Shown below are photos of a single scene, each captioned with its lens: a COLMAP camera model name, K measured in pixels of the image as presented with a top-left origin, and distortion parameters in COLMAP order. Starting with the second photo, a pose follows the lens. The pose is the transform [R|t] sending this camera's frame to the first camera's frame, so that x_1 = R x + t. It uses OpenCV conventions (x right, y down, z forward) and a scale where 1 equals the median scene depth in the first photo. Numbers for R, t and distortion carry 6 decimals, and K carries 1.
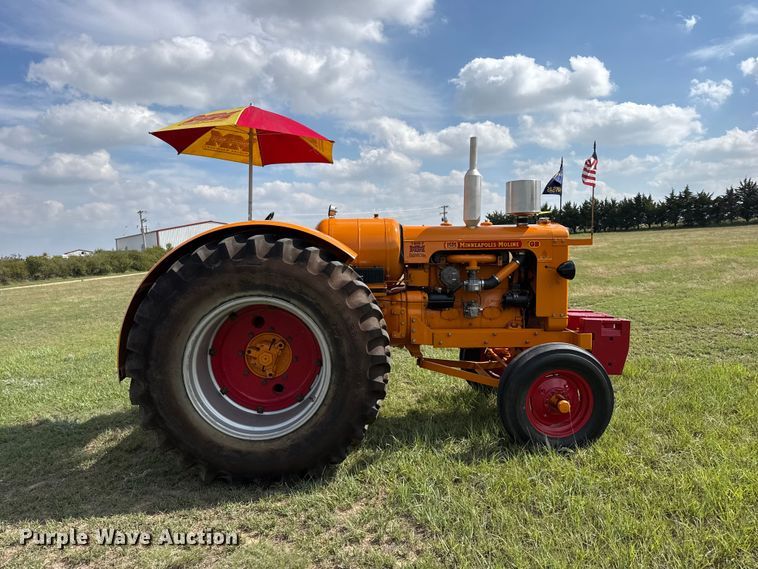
lens RADIAL K [[542.2, 0, 376.1], [0, 542.2, 283.7], [0, 0, 1]] dist [0.046192, -0.042964]
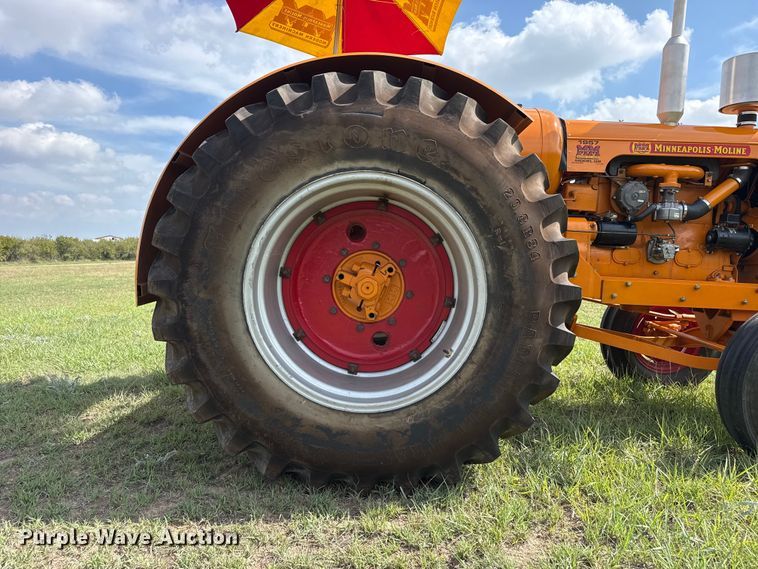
lens RADIAL K [[542.2, 0, 380.3], [0, 542.2, 287.1], [0, 0, 1]] dist [0.046192, -0.042964]
pose [[0.997610, 0.059345, -0.035377, -0.166939], [-0.059554, 0.998213, -0.004876, 0.139985], [0.035025, 0.006971, 0.999362, 0.375767]]
